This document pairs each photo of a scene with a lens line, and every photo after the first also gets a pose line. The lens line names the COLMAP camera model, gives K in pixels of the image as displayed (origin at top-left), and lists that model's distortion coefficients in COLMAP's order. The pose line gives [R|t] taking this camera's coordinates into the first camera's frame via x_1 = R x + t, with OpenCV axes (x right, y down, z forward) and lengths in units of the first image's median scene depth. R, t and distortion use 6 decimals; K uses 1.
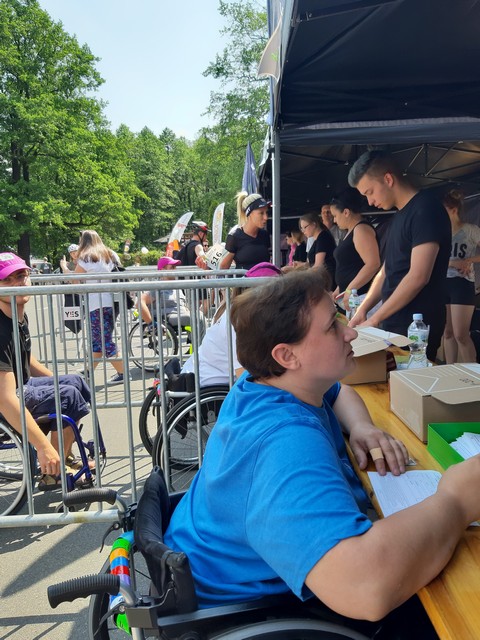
lens RADIAL K [[512.3, 0, 249.9], [0, 512.3, 321.4], [0, 0, 1]] dist [-0.012621, -0.009202]
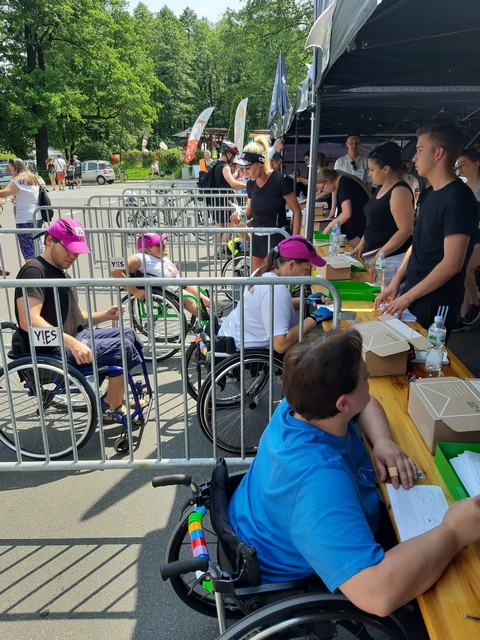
lens RADIAL K [[508.3, 0, 240.0], [0, 508.3, 320.0], [0, 0, 1]] dist [0.006645, 0.001396]
pose [[0.997823, 0.044378, -0.048791, -0.088385], [-0.034673, 0.982255, 0.184317, -0.309967], [0.056104, -0.182224, 0.981655, -0.207223]]
